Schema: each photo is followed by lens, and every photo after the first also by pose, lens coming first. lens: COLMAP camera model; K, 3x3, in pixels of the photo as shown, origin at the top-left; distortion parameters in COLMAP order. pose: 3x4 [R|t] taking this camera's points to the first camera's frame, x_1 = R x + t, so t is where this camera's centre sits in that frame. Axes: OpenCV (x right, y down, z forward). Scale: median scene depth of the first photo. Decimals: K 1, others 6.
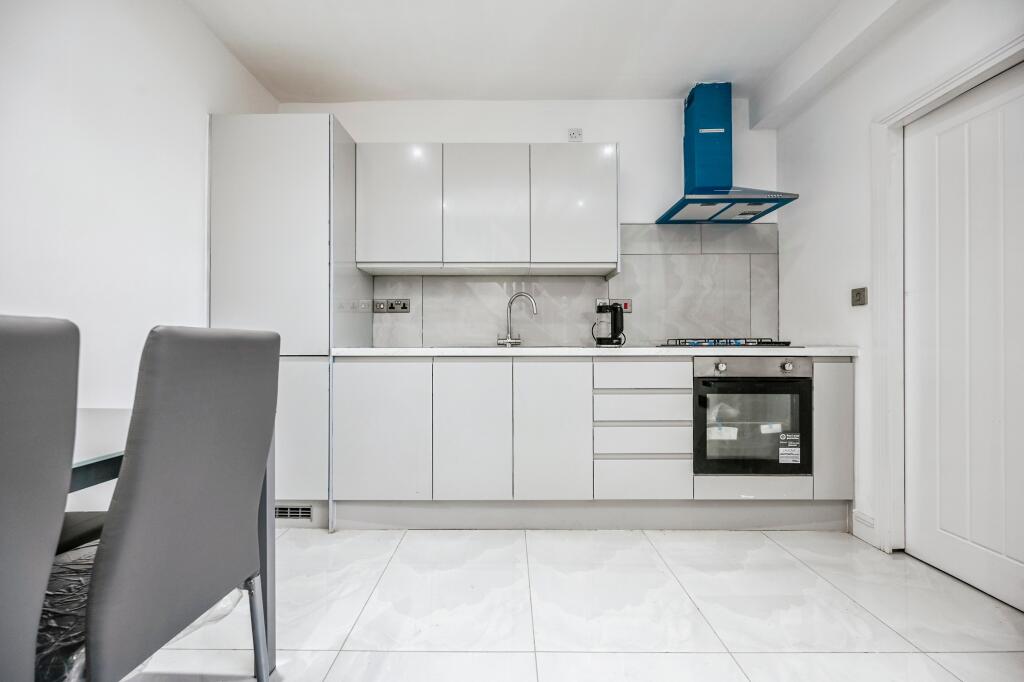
lens RADIAL K [[406.2, 0, 510.8], [0, 406.2, 344.0], [0, 0, 1]] dist [-0.001437, 0.000461]
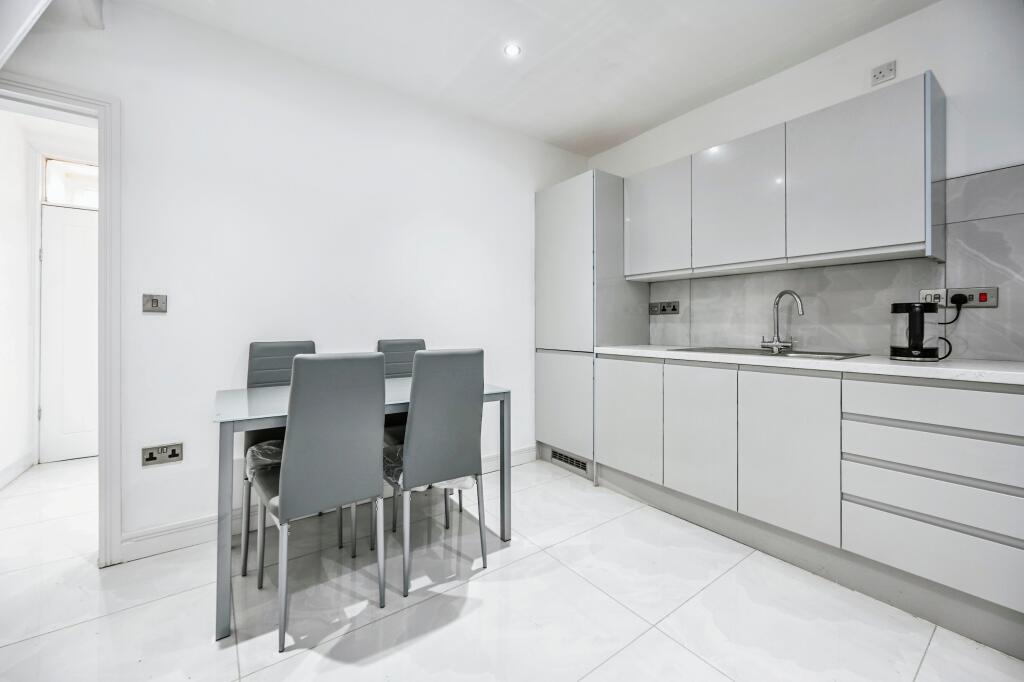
lens RADIAL K [[406.2, 0, 511.3], [0, 406.2, 331.1], [0, 0, 1]] dist [-0.001437, 0.000461]
pose [[0.597292, 0.014652, -0.801890, 0.401610], [0.001107, 0.999817, 0.019094, -0.059857], [0.802023, -0.012292, 0.597166, -0.006289]]
